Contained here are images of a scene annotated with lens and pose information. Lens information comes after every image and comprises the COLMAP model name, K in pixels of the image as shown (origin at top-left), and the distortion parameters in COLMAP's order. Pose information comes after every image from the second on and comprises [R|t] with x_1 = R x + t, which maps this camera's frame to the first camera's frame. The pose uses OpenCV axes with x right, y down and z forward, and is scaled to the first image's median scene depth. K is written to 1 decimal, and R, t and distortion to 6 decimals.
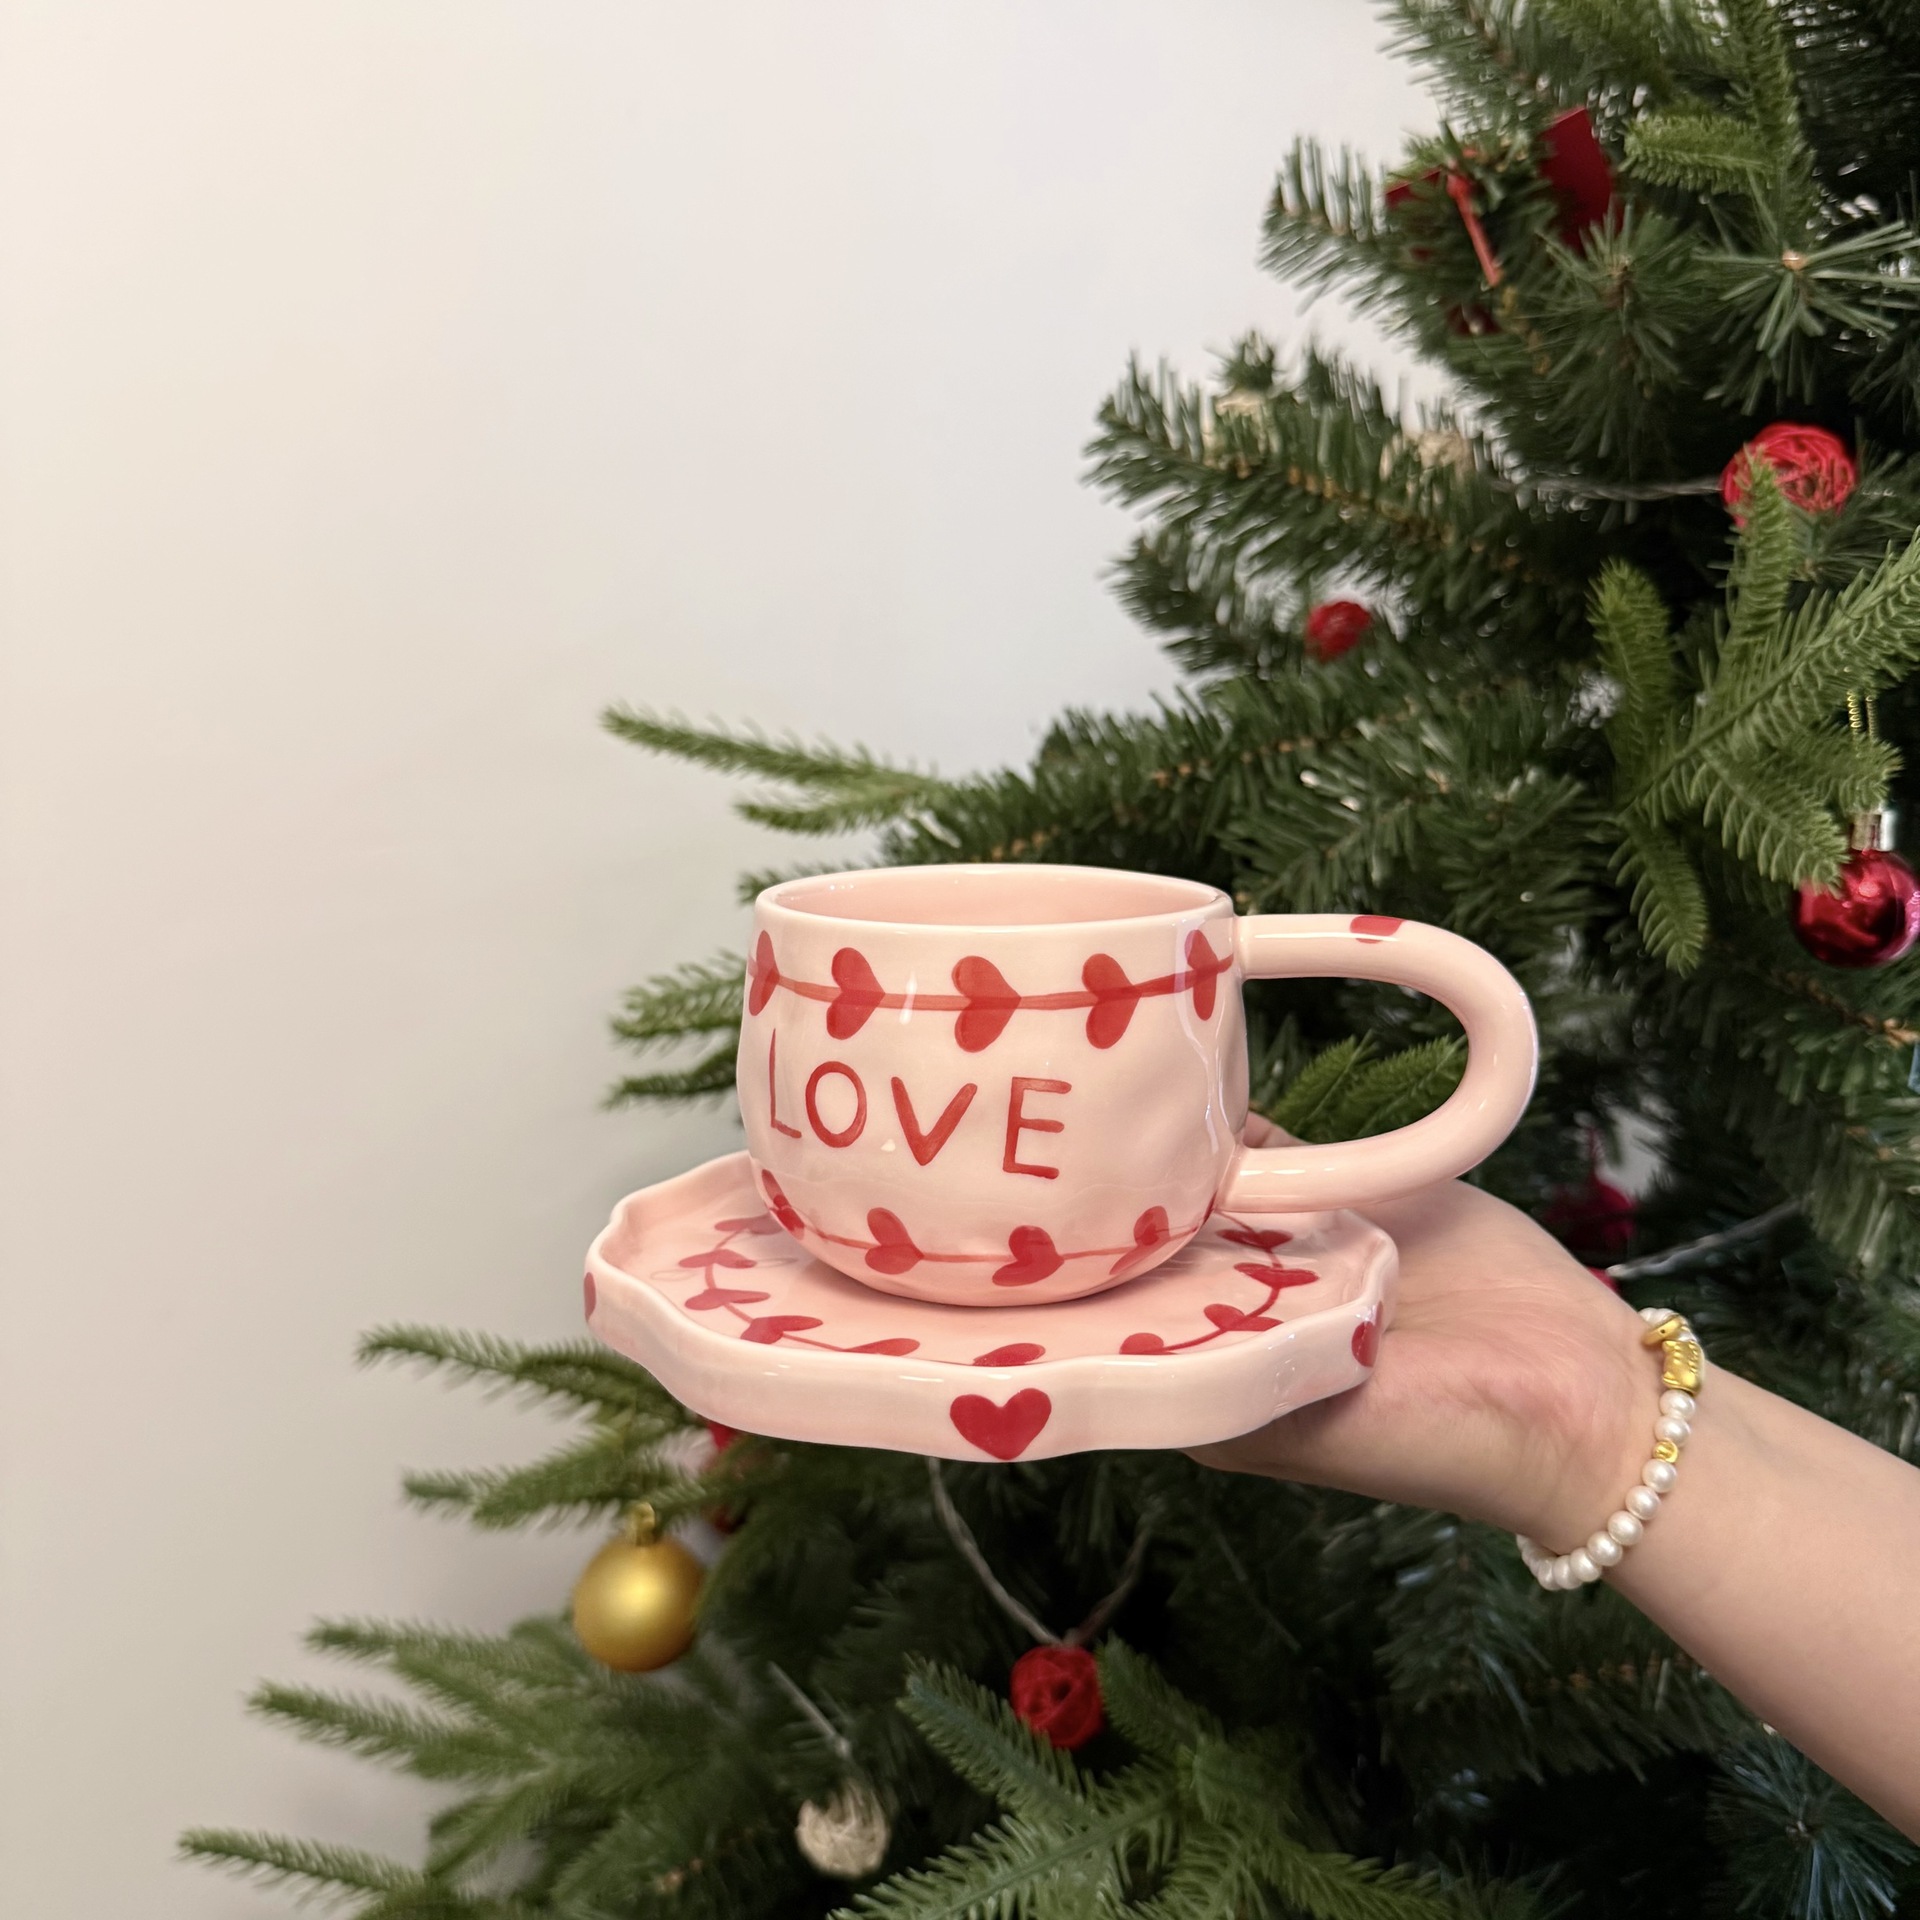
lens RADIAL K [[1988.6, 0, 951.8], [0, 1988.6, 920.3], [0, 0, 1]] dist [0.053898, -0.174401]
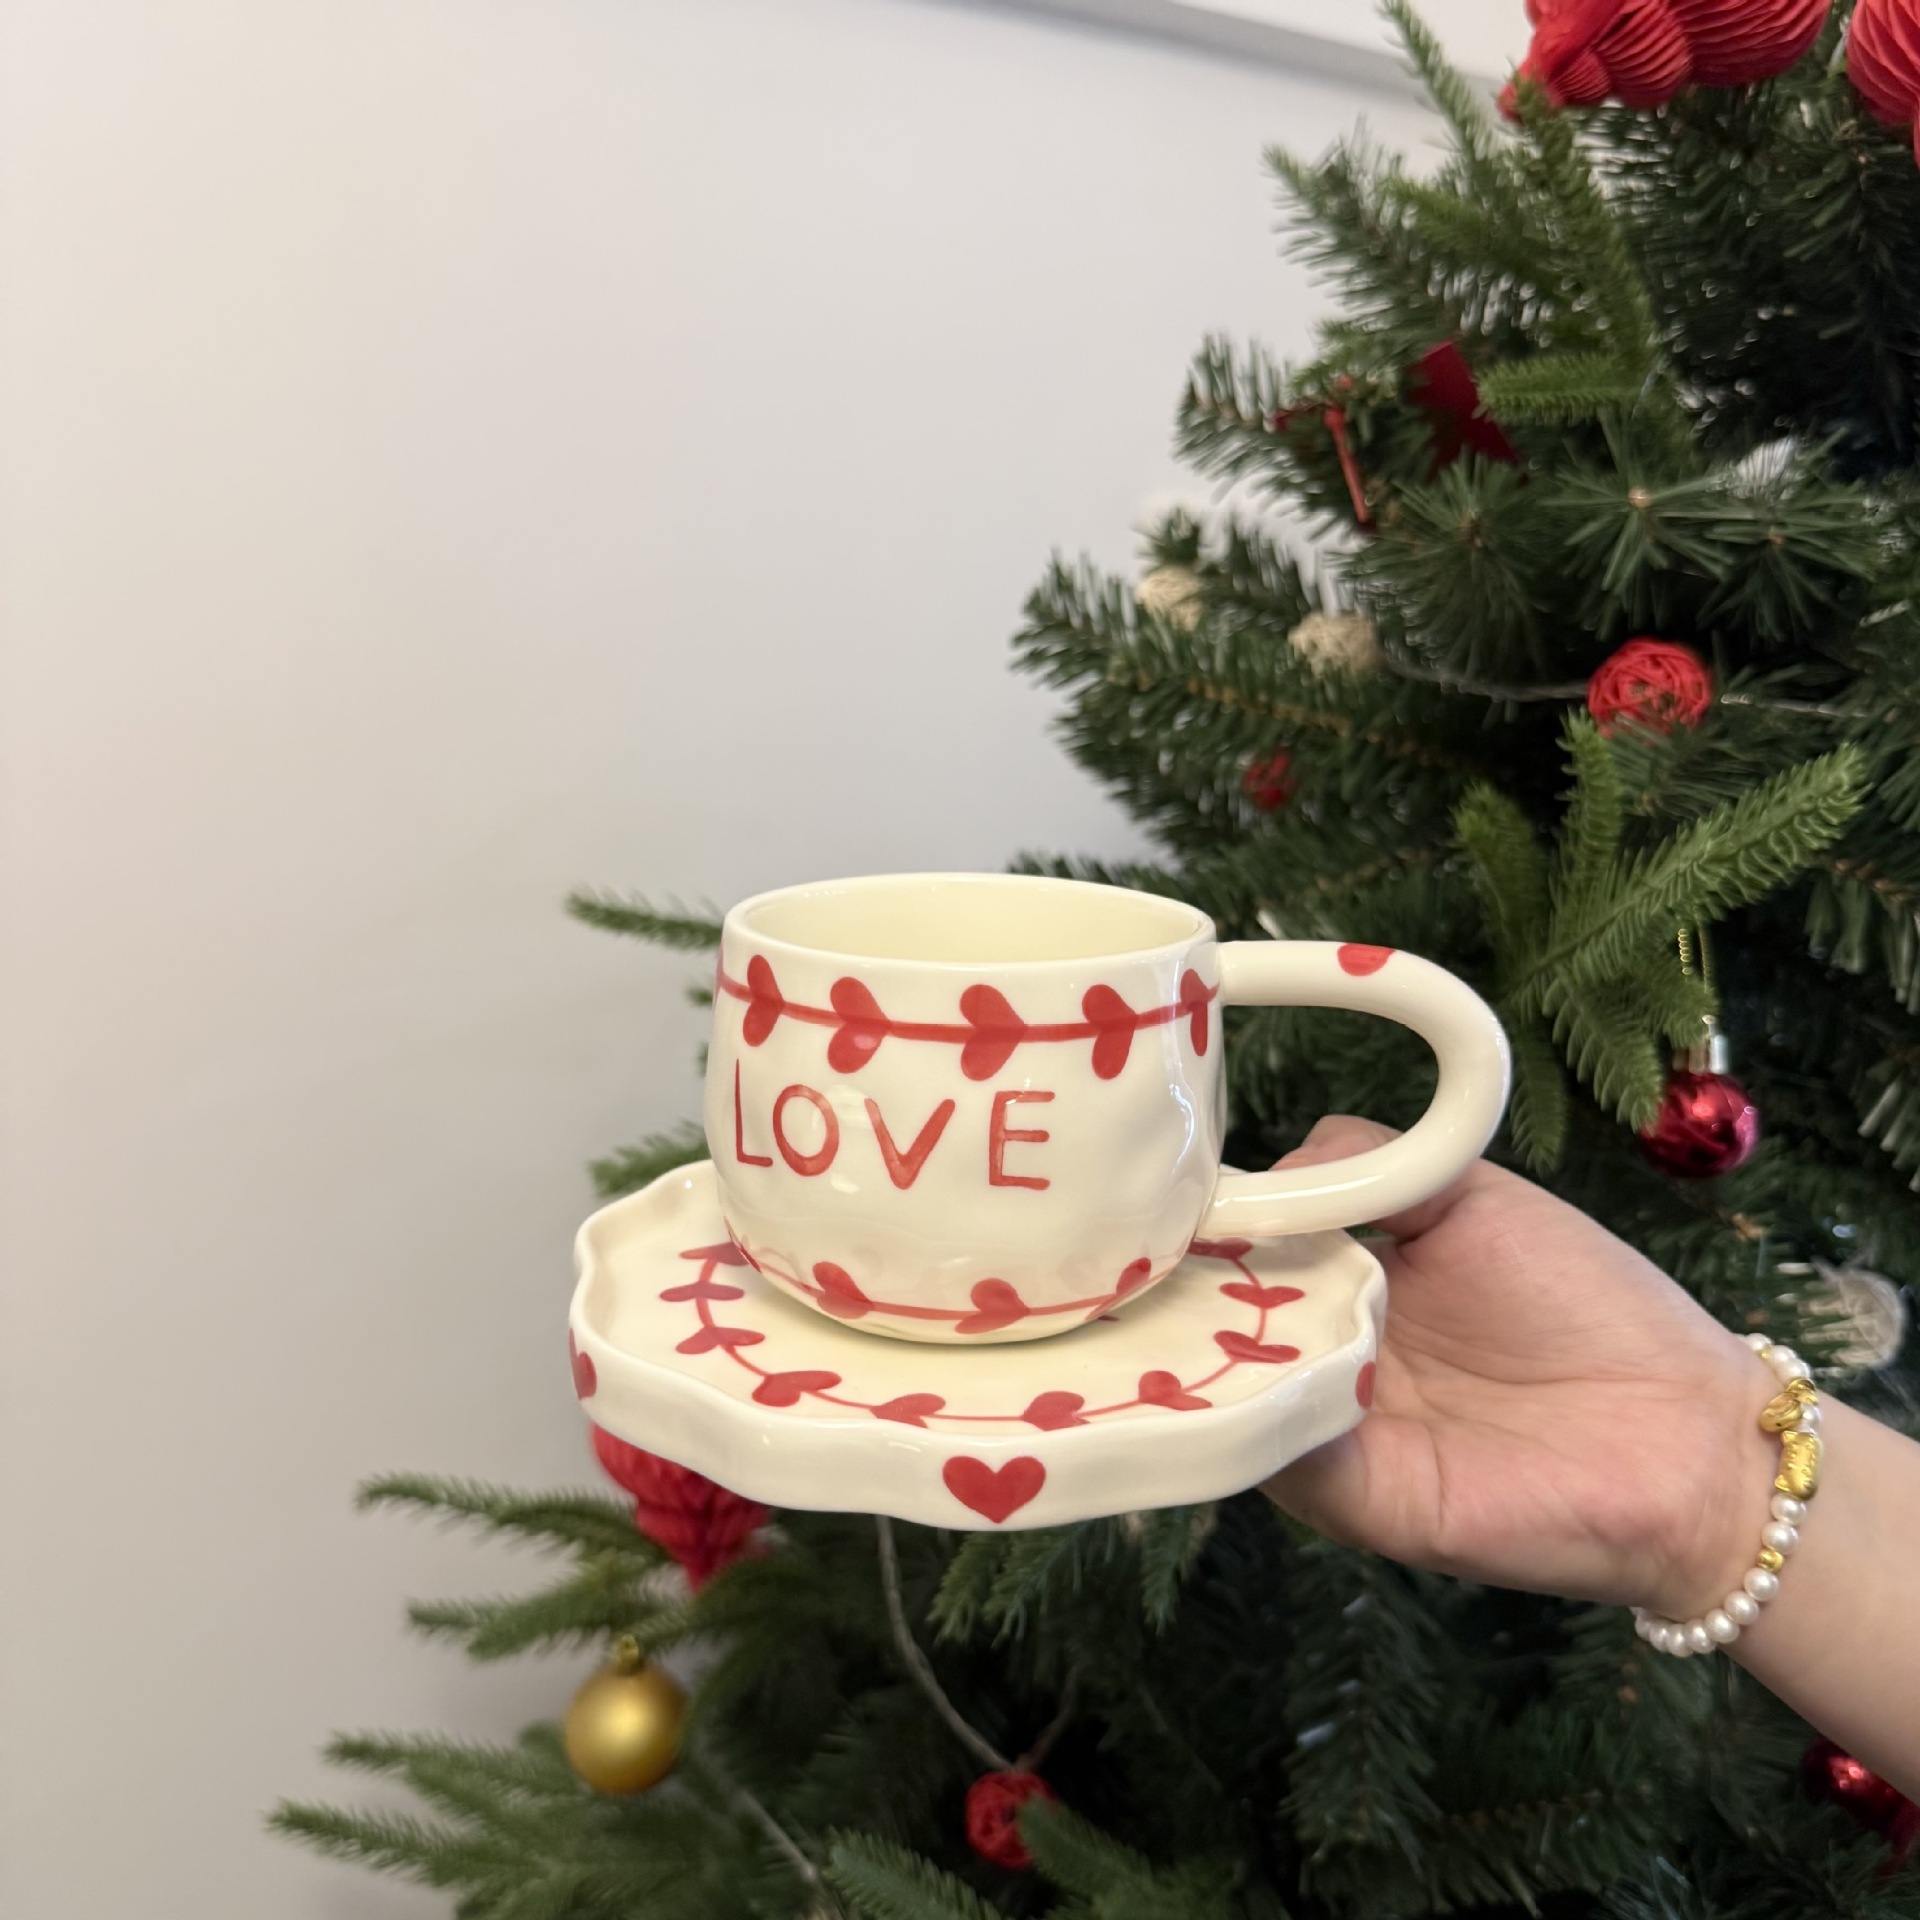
lens RADIAL K [[1956.9, 0, 968.8], [0, 1956.9, 940.1], [0, 0, 1]] dist [0.138067, -0.393768]
pose [[0.999530, -0.025724, -0.016658, 0.060622], [0.025830, 0.999647, 0.006189, -0.088970], [0.016493, -0.006616, 0.999842, -0.053449]]
